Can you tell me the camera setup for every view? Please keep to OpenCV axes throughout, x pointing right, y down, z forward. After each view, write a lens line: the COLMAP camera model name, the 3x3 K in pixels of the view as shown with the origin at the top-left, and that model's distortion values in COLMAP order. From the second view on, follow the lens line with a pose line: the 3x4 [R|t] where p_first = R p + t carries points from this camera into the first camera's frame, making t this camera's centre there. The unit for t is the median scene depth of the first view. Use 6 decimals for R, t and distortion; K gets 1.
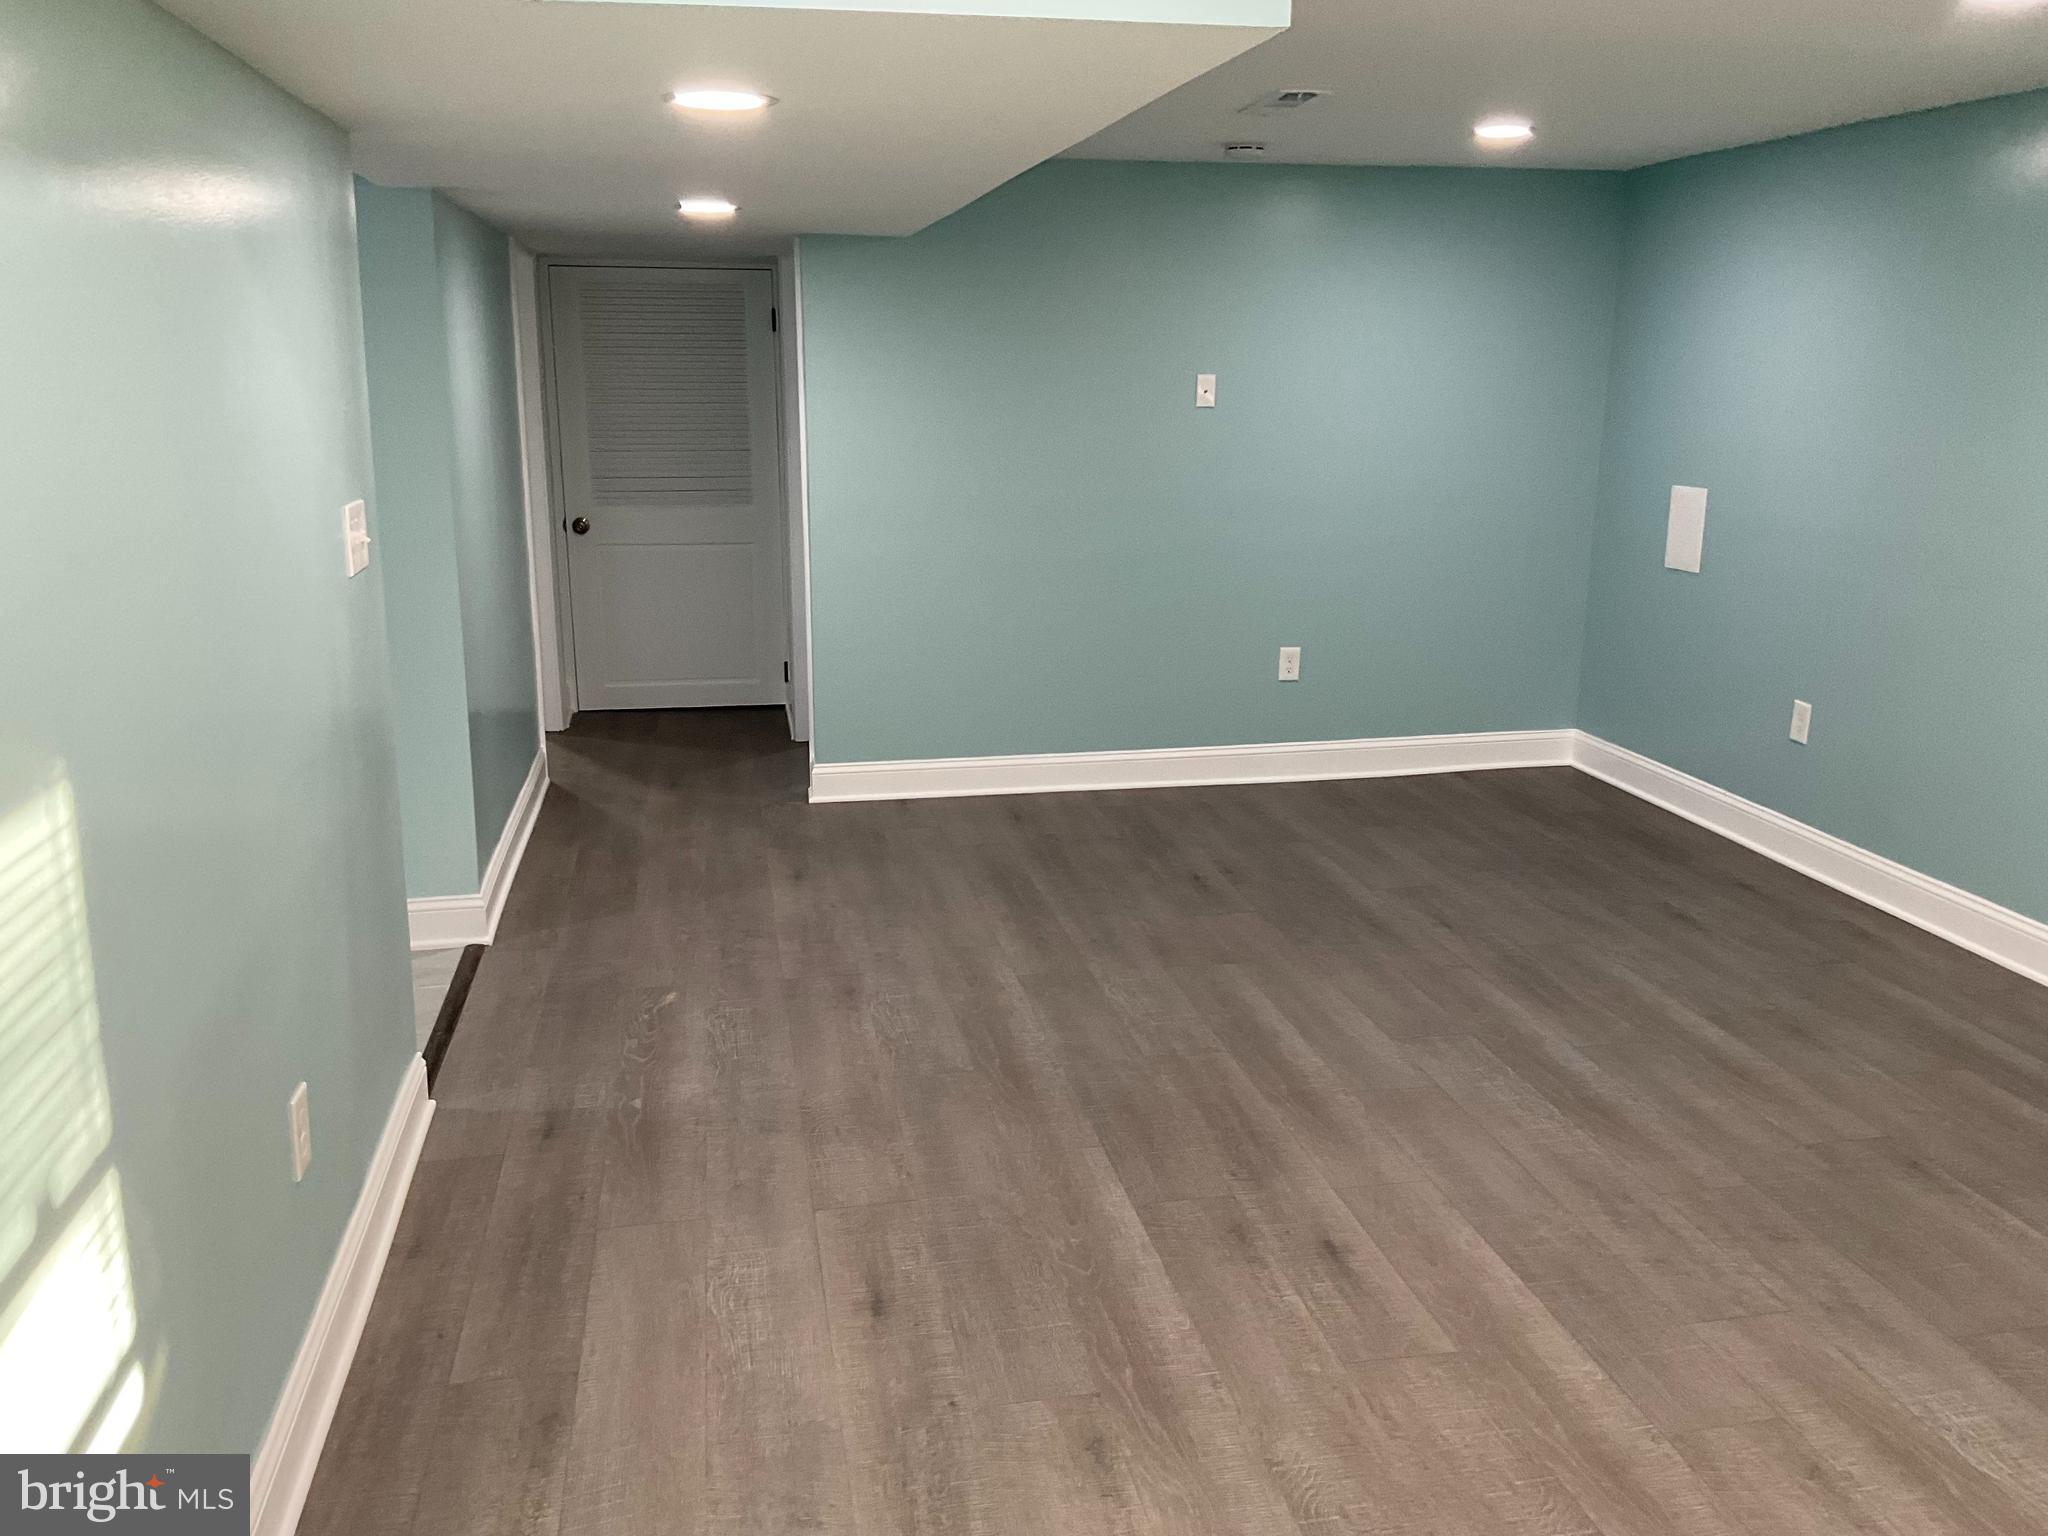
lens RADIAL K [[1711.8, 0, 1016.6], [0, 1711.8, 746.1], [0, 0, 1]] dist [0.114067, -0.206843]
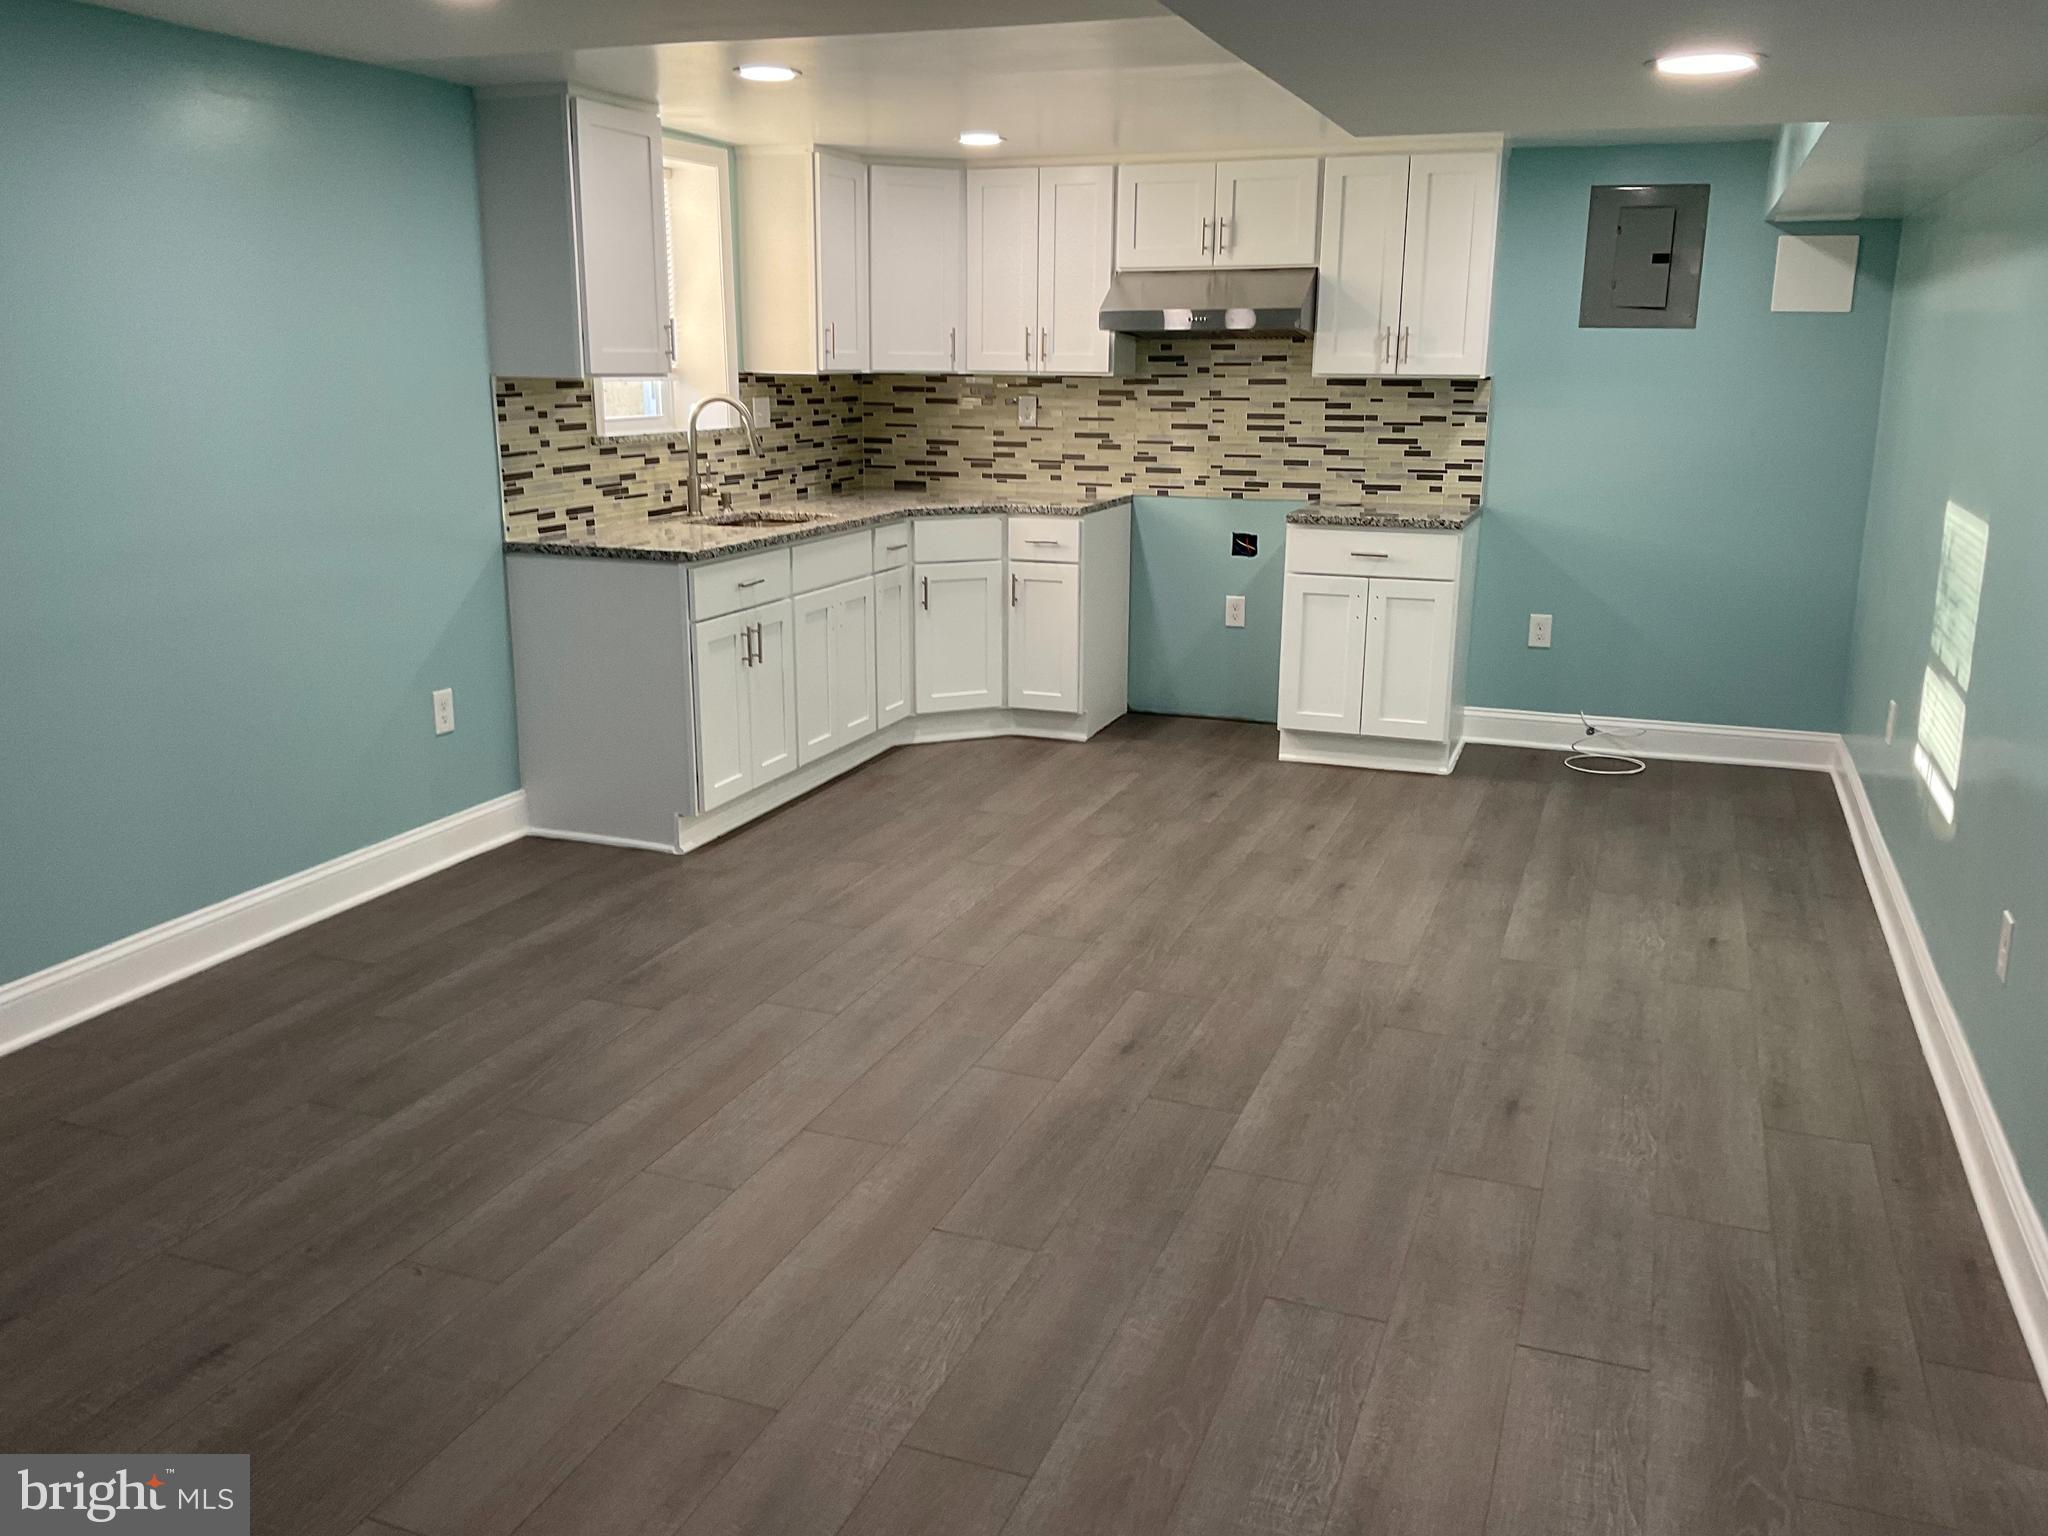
lens RADIAL K [[1711.8, 0, 1016.6], [0, 1711.8, 746.1], [0, 0, 1]] dist [0.114067, -0.206843]
pose [[-0.858025, -0.127690, 0.497482, -0.304378], [0.101349, 0.907464, 0.407722, -0.378794], [-0.503509, 0.400255, -0.765686, 1.715540]]
